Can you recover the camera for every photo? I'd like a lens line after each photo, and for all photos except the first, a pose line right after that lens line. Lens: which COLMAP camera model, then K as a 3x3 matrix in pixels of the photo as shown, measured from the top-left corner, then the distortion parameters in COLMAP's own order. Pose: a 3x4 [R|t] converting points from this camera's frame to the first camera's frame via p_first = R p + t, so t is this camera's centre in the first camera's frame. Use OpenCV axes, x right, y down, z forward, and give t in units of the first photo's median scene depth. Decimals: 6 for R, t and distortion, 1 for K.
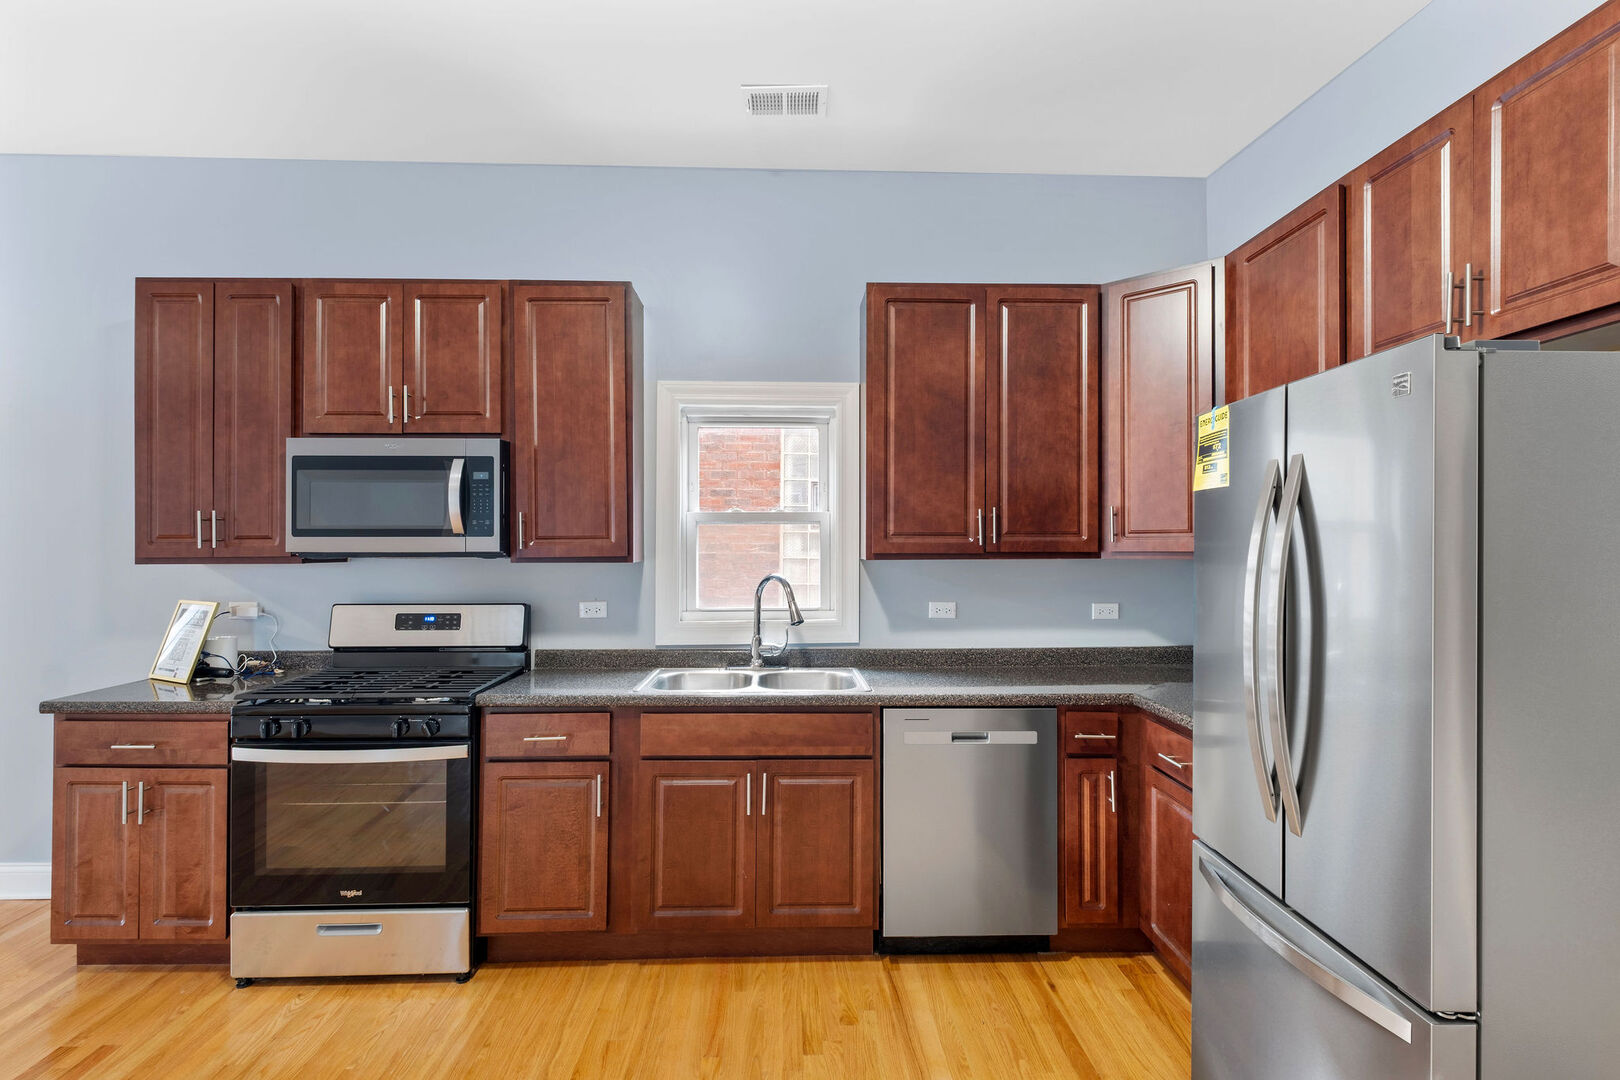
lens RADIAL K [[736.4, 0, 811.1], [0, 736.4, 544.7], [0, 0, 1]] dist [0.006892, -0.002835]
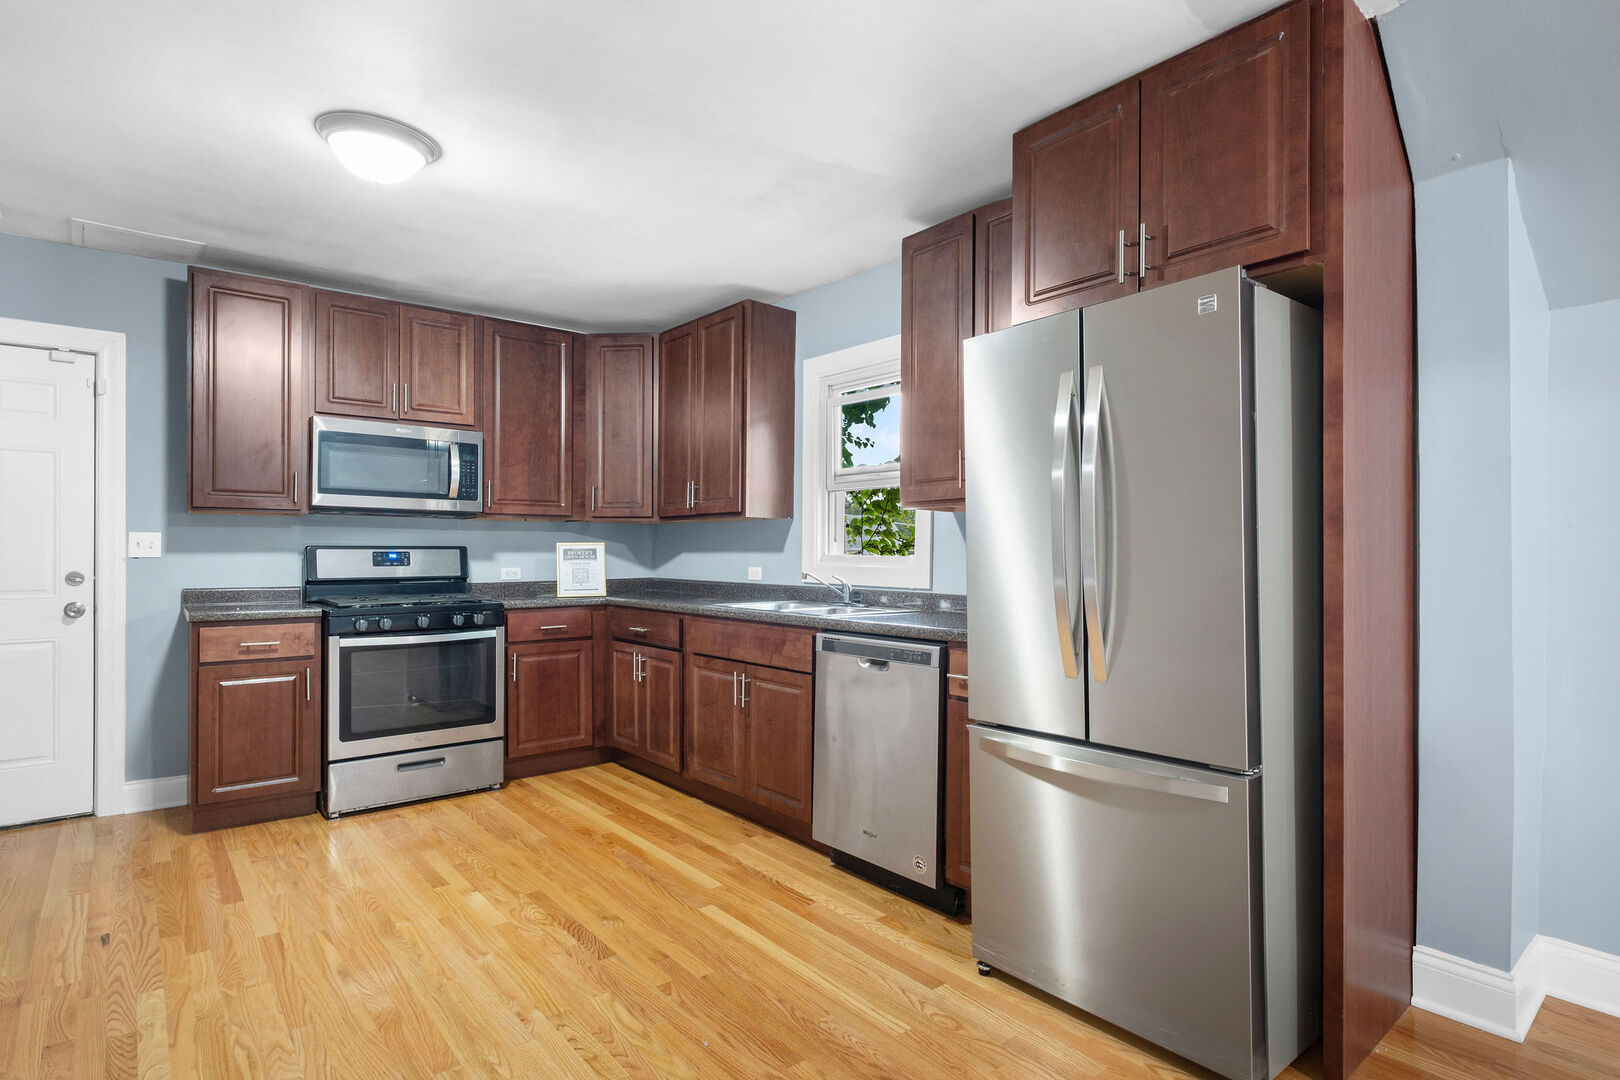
lens RADIAL K [[788.6, 0, 781.5], [0, 788.6, 549.2], [0, 0, 1]] dist [0.002536, -0.001894]
pose [[0.782781, 0.002892, 0.622291, -0.926871], [-0.007402, 0.999962, 0.004664, 0.072901], [-0.622253, -0.008257, 0.782772, -0.572894]]
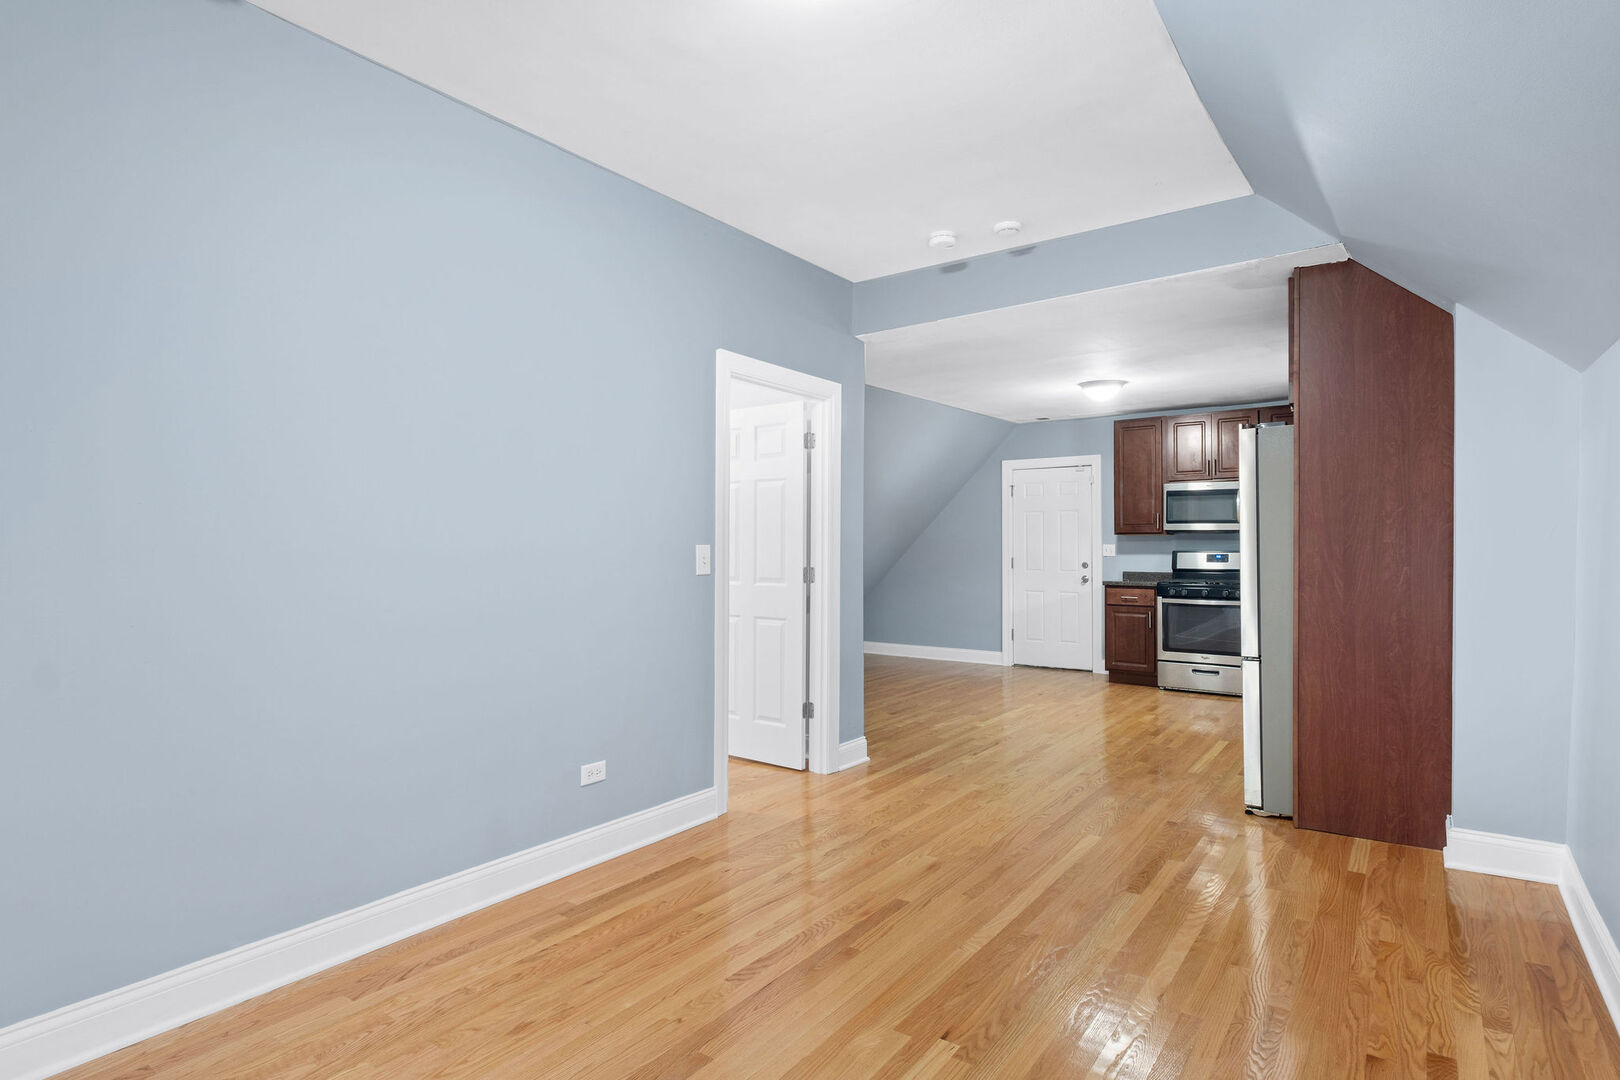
lens RADIAL K [[788.6, 0, 808.9], [0, 788.6, 545.7], [0, 0, 1]] dist [0.002536, -0.001894]
pose [[0.791933, -0.001998, -0.610605, -0.042690], [0.003657, 0.999992, 0.001470, 0.053889], [0.610597, -0.003397, 0.791934, -1.806798]]
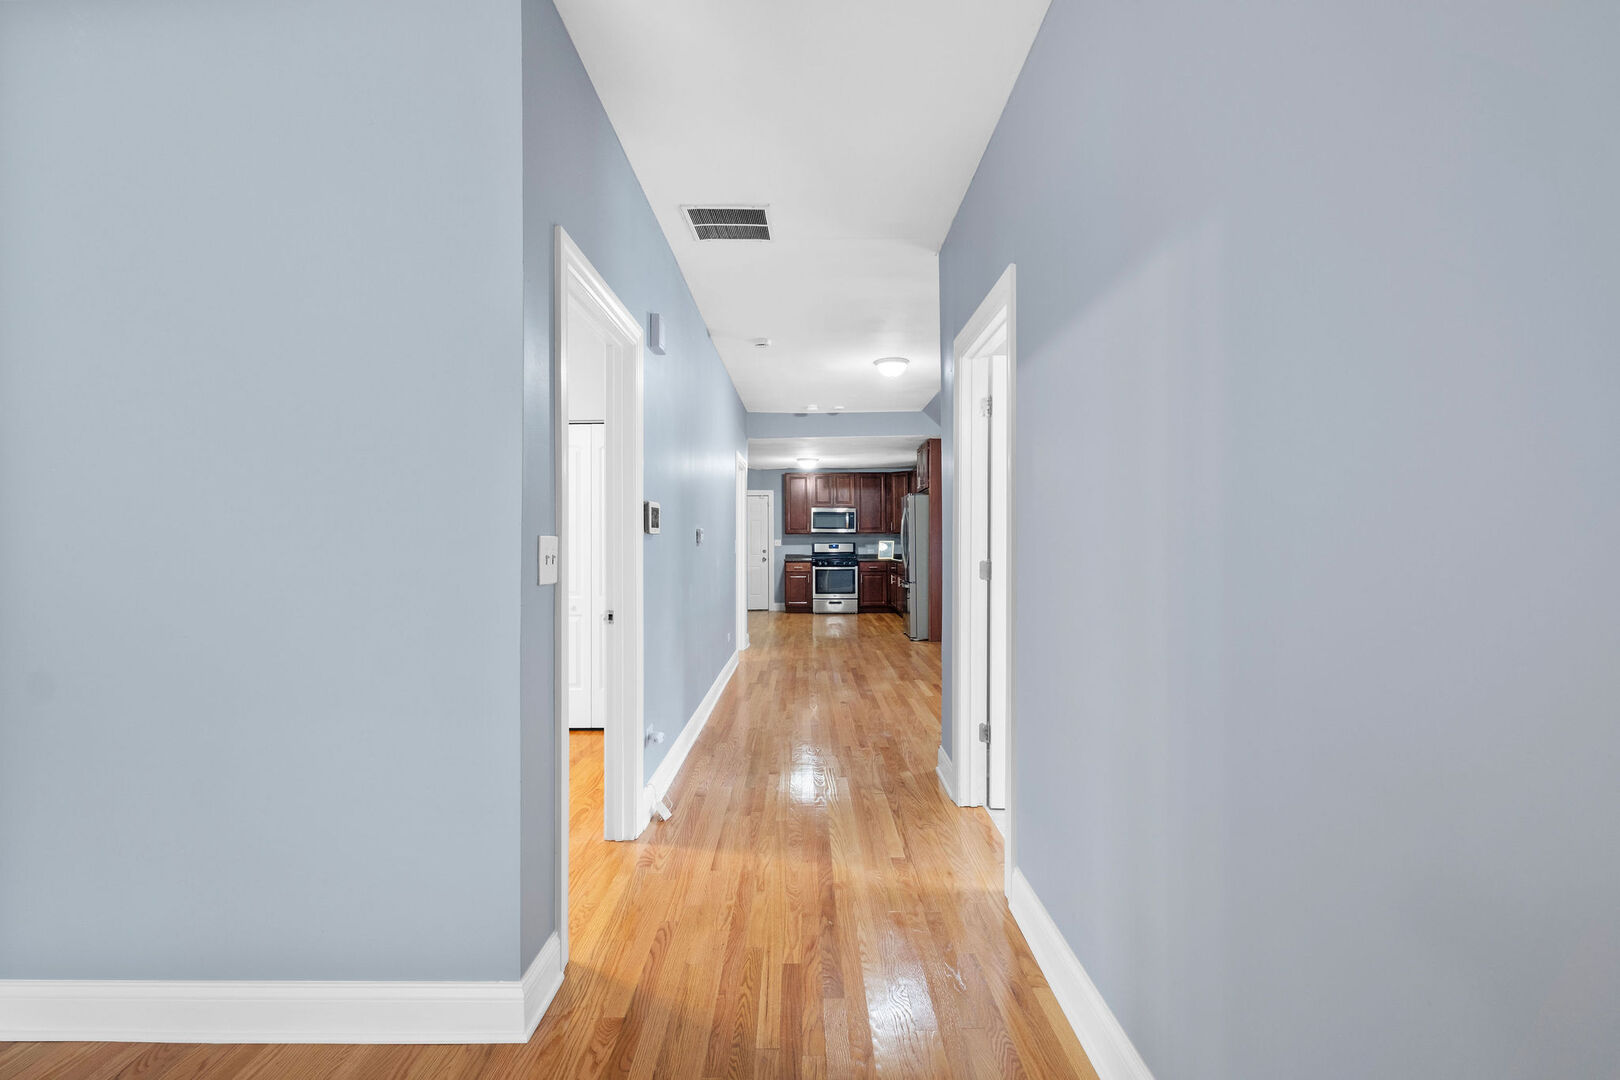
lens RADIAL K [[705.9, 0, 806.1], [0, 705.9, 535.5], [0, 0, 1]] dist [0.000708, -0.002843]
pose [[0.999953, -0.000689, -0.009672, -0.703106], [0.000649, 0.999991, -0.004109, 0.049332], [0.009675, 0.004102, 0.999945, -3.559414]]
